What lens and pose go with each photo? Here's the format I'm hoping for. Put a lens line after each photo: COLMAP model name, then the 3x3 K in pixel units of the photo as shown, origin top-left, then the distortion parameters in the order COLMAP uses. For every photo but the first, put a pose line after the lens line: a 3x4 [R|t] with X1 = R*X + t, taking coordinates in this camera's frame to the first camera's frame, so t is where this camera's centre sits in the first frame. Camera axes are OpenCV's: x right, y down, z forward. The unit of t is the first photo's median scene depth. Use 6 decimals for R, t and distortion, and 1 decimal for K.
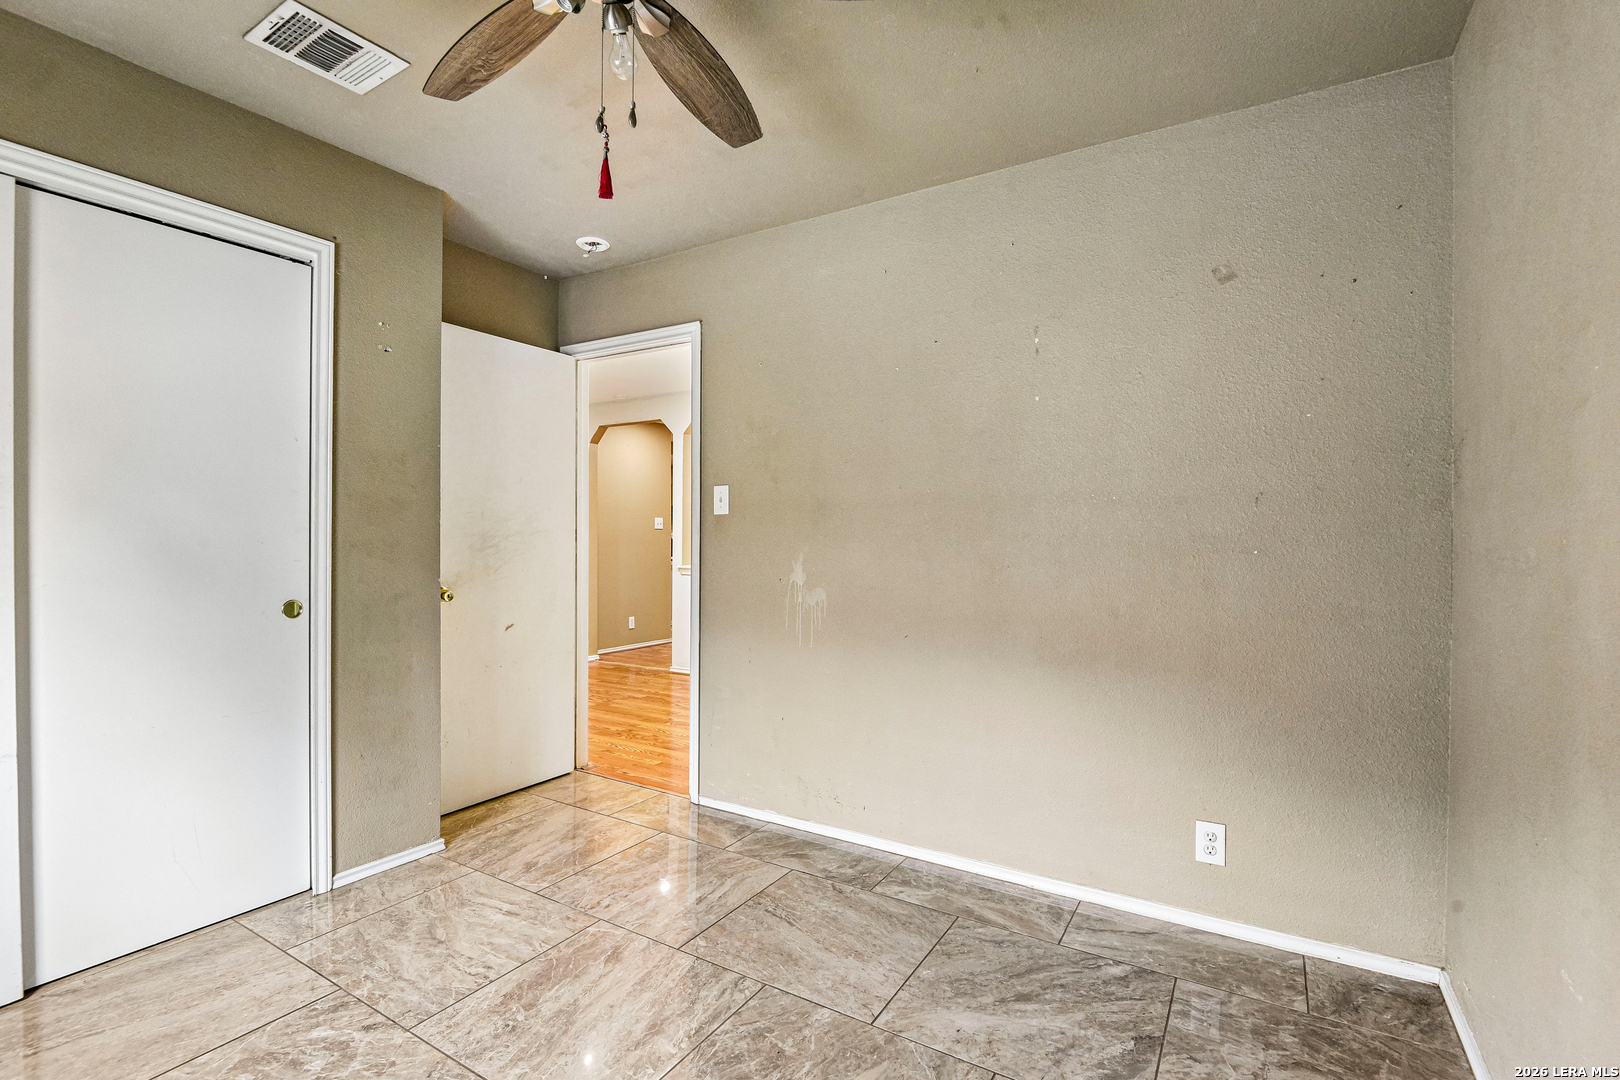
lens RADIAL K [[749.8, 0, 796.7], [0, 749.8, 529.9], [0, 0, 1]] dist [-0.009375, -0.005009]
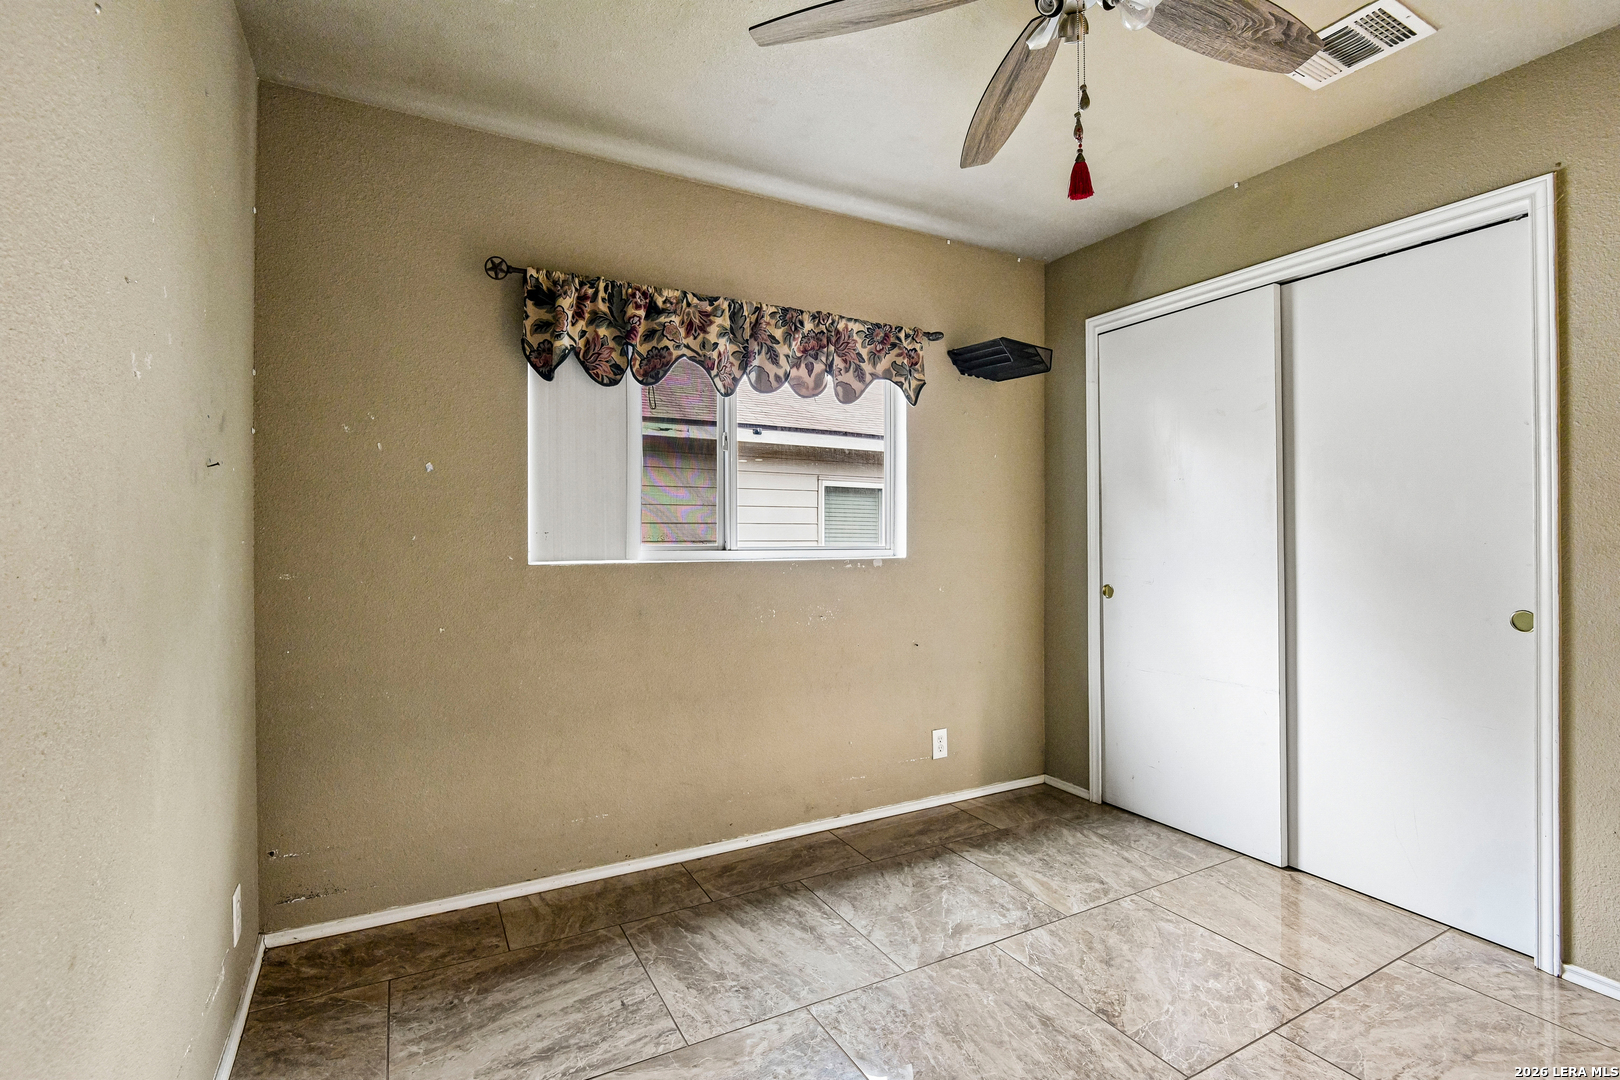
lens RADIAL K [[749.8, 0, 801.9], [0, 749.8, 535.0], [0, 0, 1]] dist [-0.009375, -0.005009]
pose [[-0.493135, -0.006666, -0.869927, 0.535534], [-0.006497, 0.999971, -0.003979, 0.018022], [0.869929, 0.003690, -0.493164, 0.776232]]
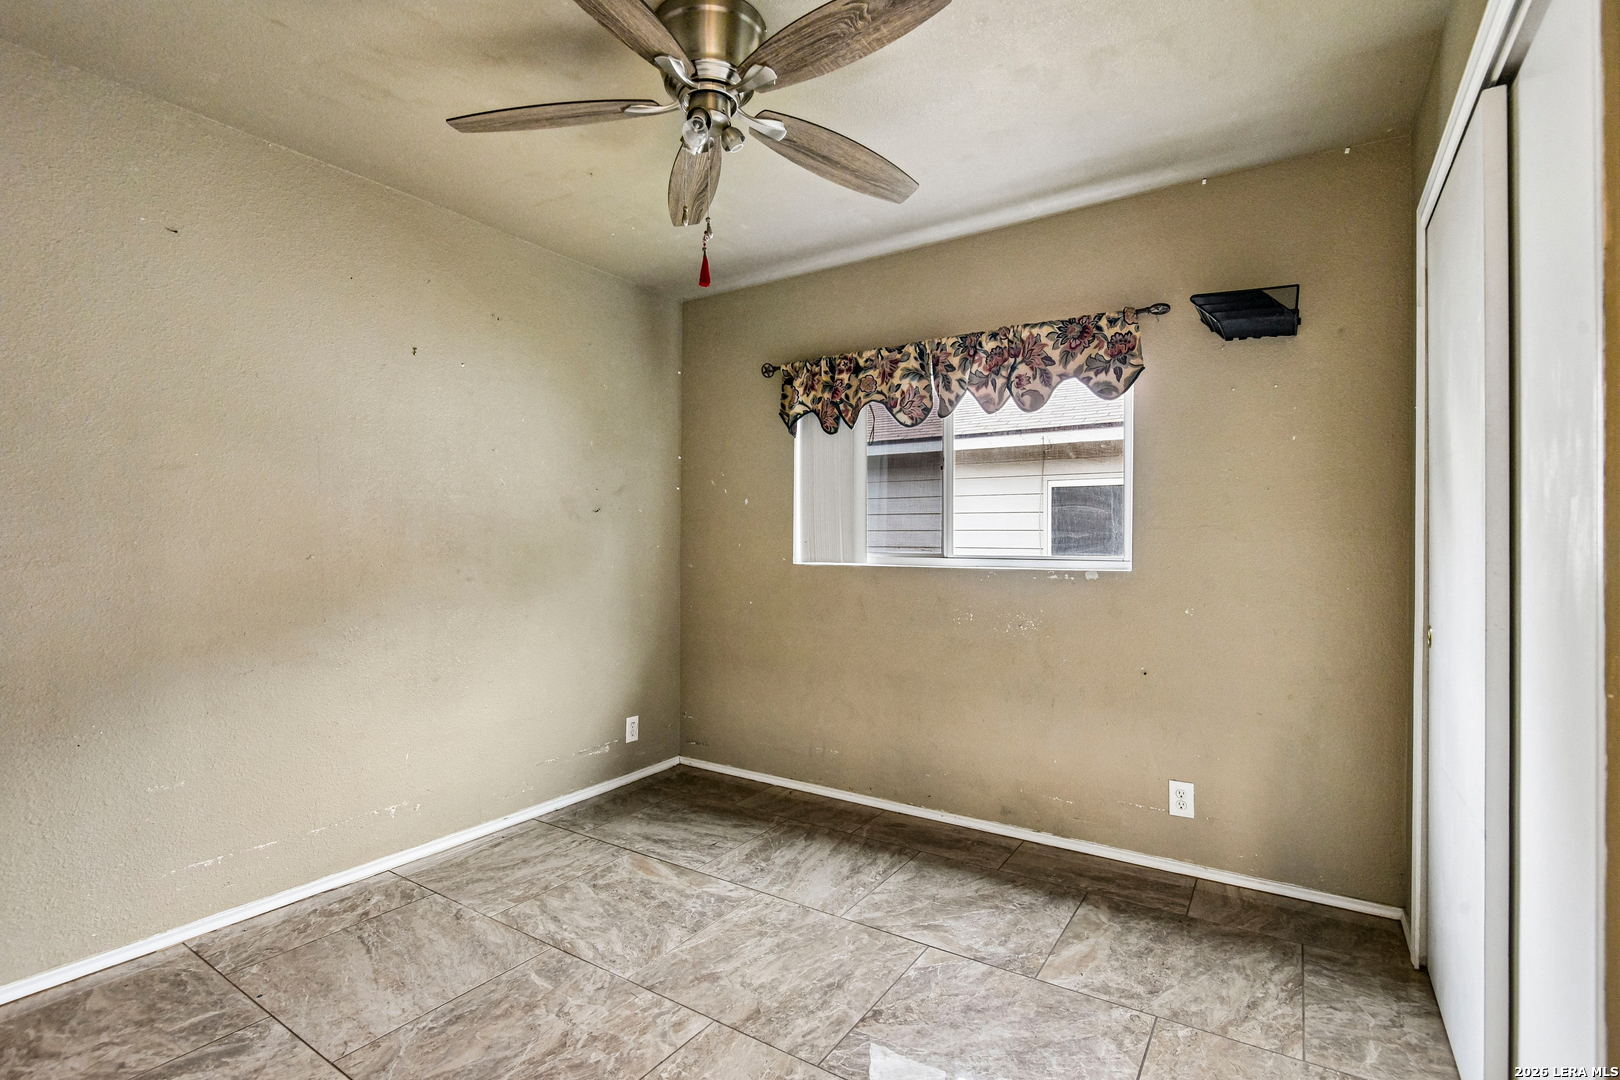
lens RADIAL K [[749.8, 0, 802.9], [0, 749.8, 545.1], [0, 0, 1]] dist [-0.009375, -0.005009]
pose [[-0.999610, -0.012744, 0.024840, -0.331427], [-0.012735, 0.999919, 0.000523, 0.017477], [-0.024845, 0.000206, -0.999691, 1.541898]]
